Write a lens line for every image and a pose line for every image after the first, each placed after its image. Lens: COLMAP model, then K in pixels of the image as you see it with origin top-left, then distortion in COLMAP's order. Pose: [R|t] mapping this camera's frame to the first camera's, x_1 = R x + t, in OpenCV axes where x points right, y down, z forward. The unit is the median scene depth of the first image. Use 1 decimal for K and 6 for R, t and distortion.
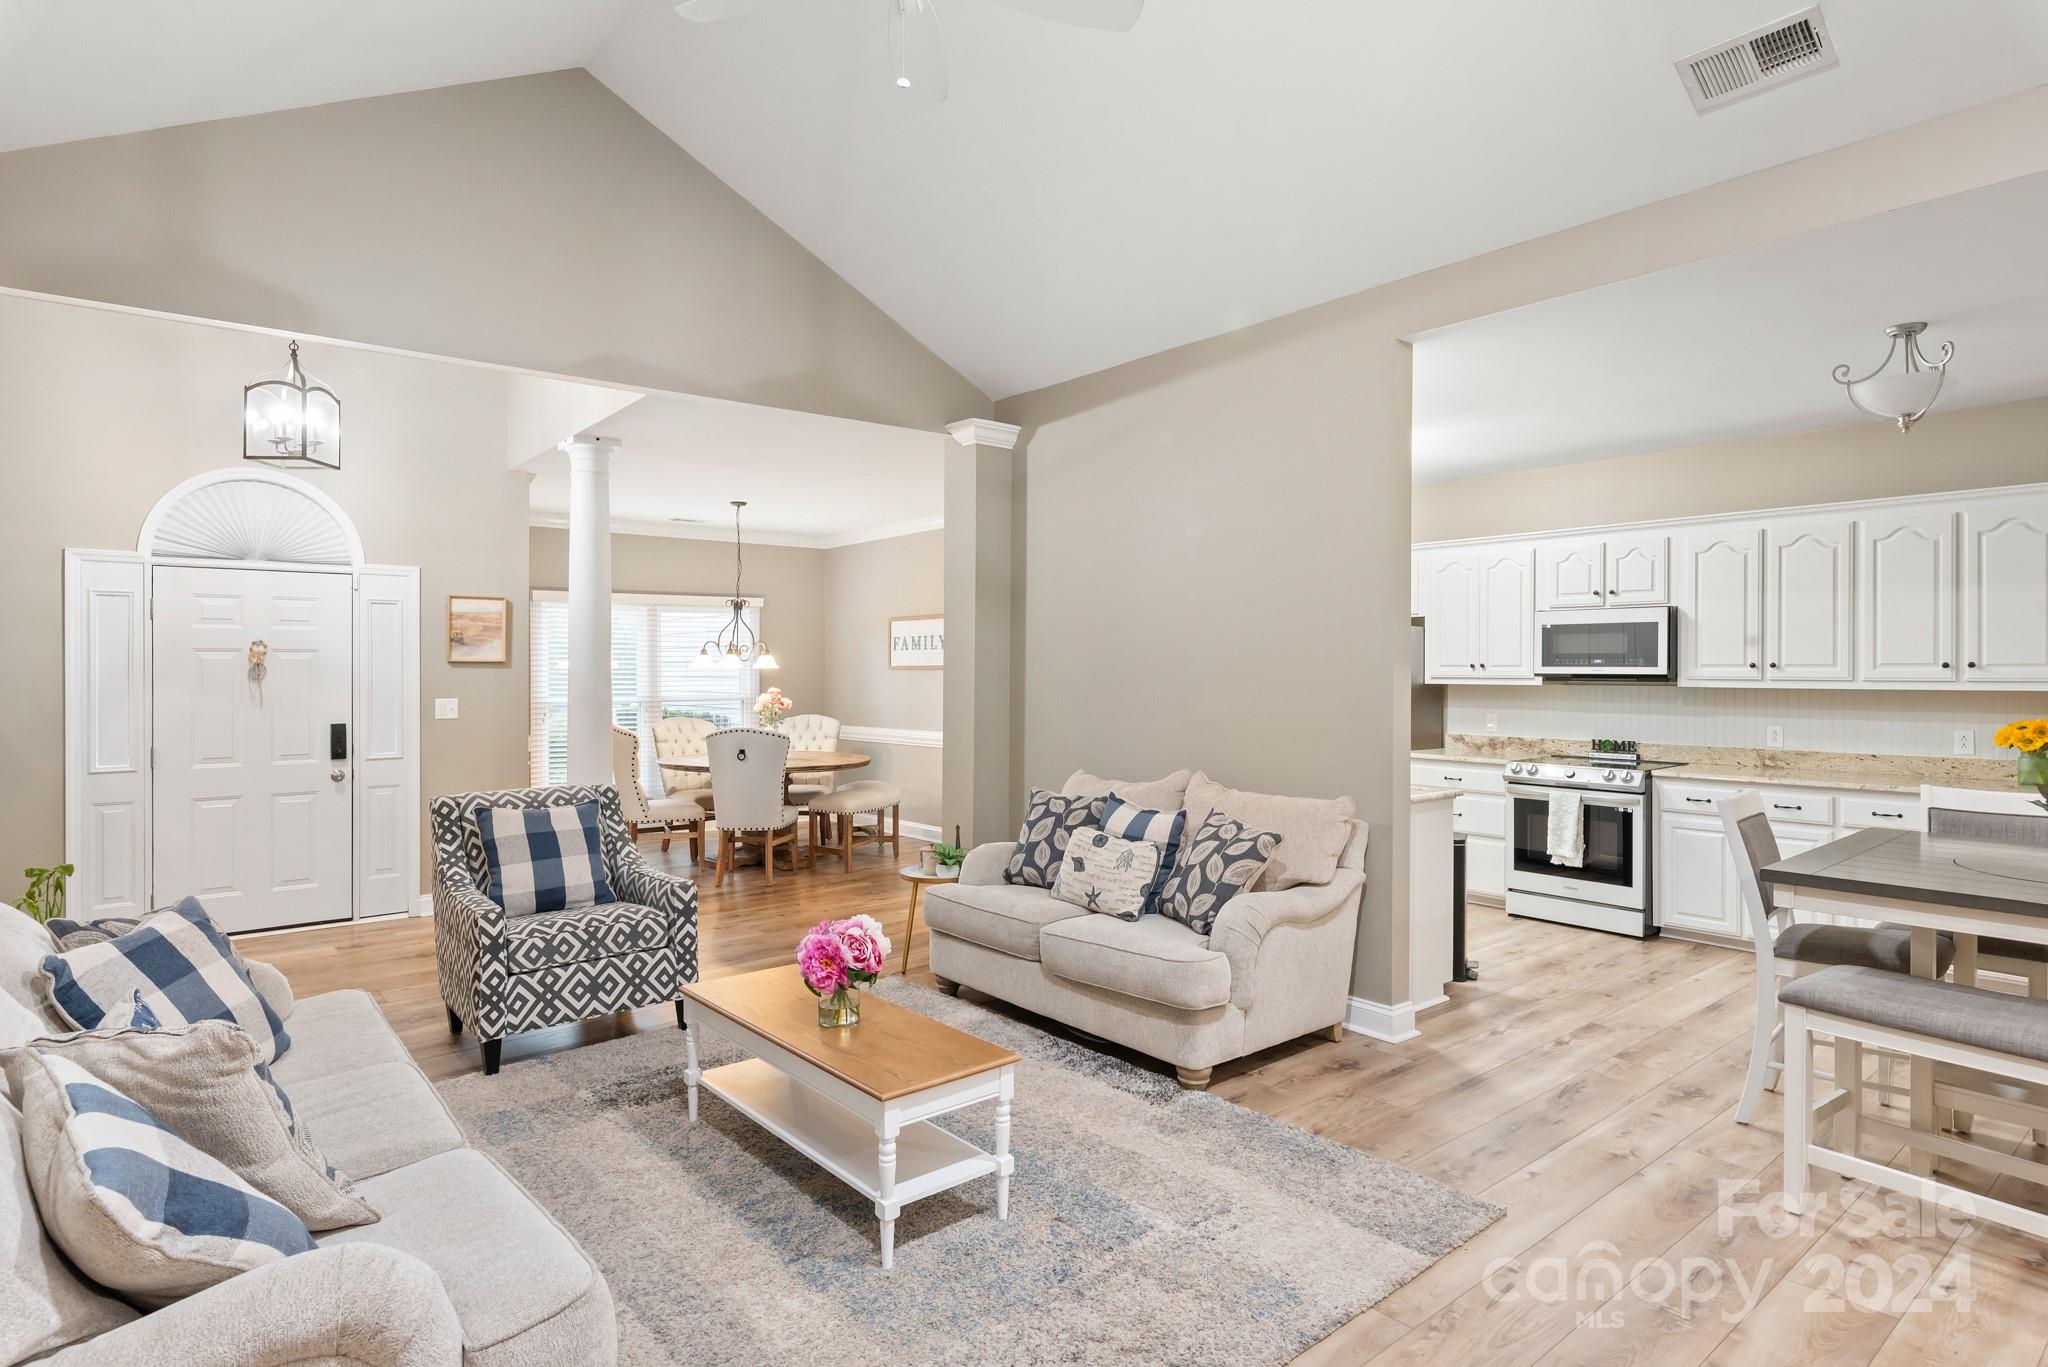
lens RADIAL K [[1107.7, 0, 1018.9], [0, 1107.7, 666.4], [0, 0, 1]] dist [0.000996, 0.000179]
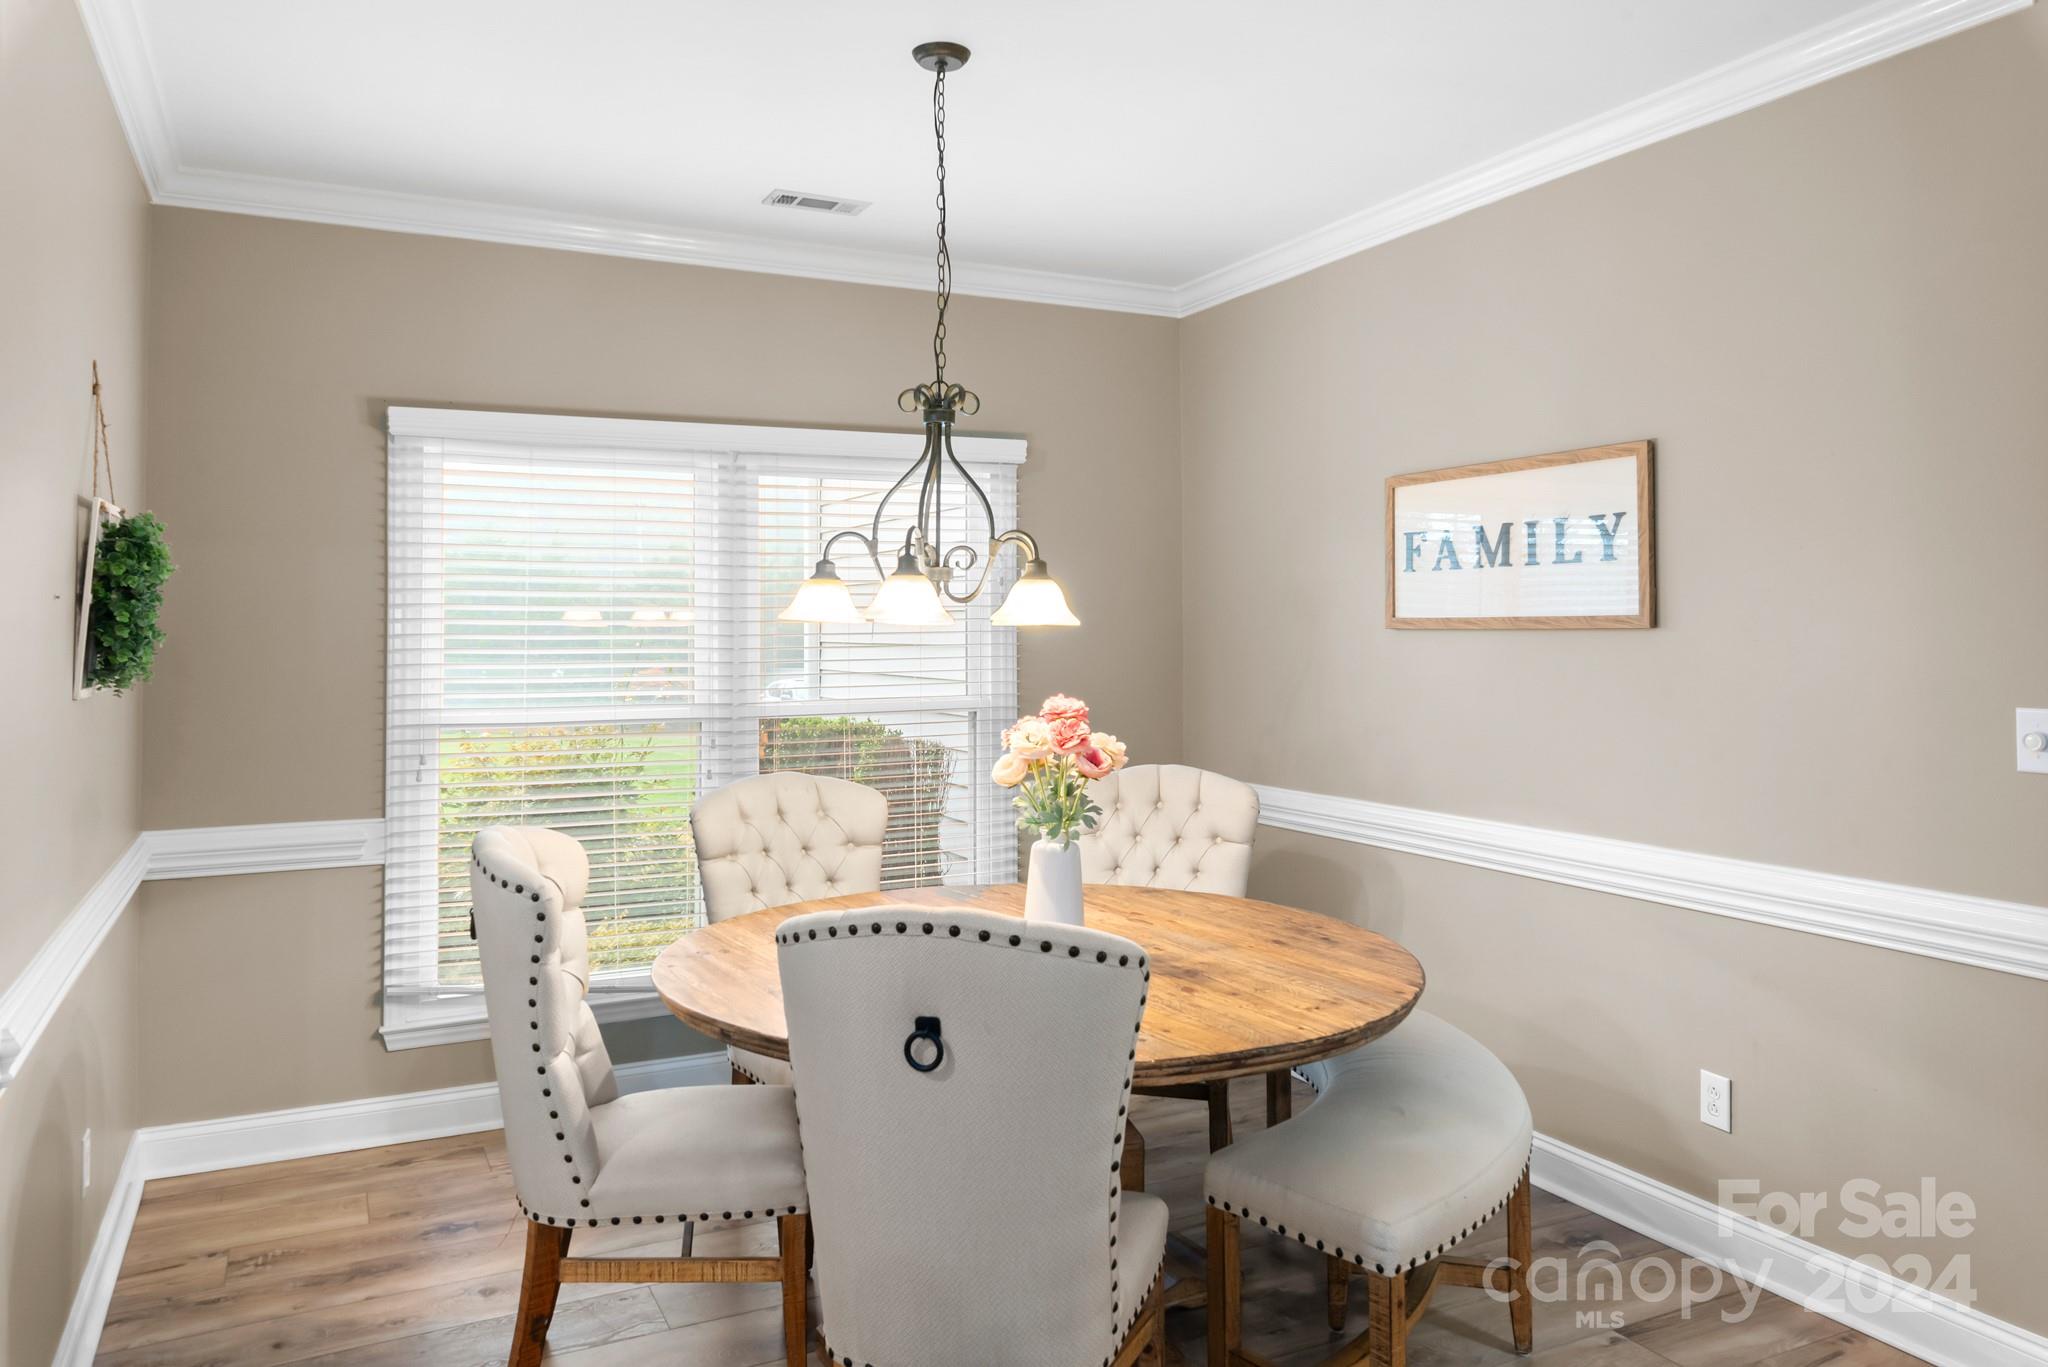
lens RADIAL K [[1445.2, 0, 1024.0], [0, 1445.2, 683.5], [0, 0, 1]] dist [0.000264, 0.000002]
pose [[0.973745, 0.008128, -0.227494, -0.295275], [0.002048, 0.999009, 0.044459, -0.001008], [0.227630, -0.043758, 0.972764, 1.284634]]
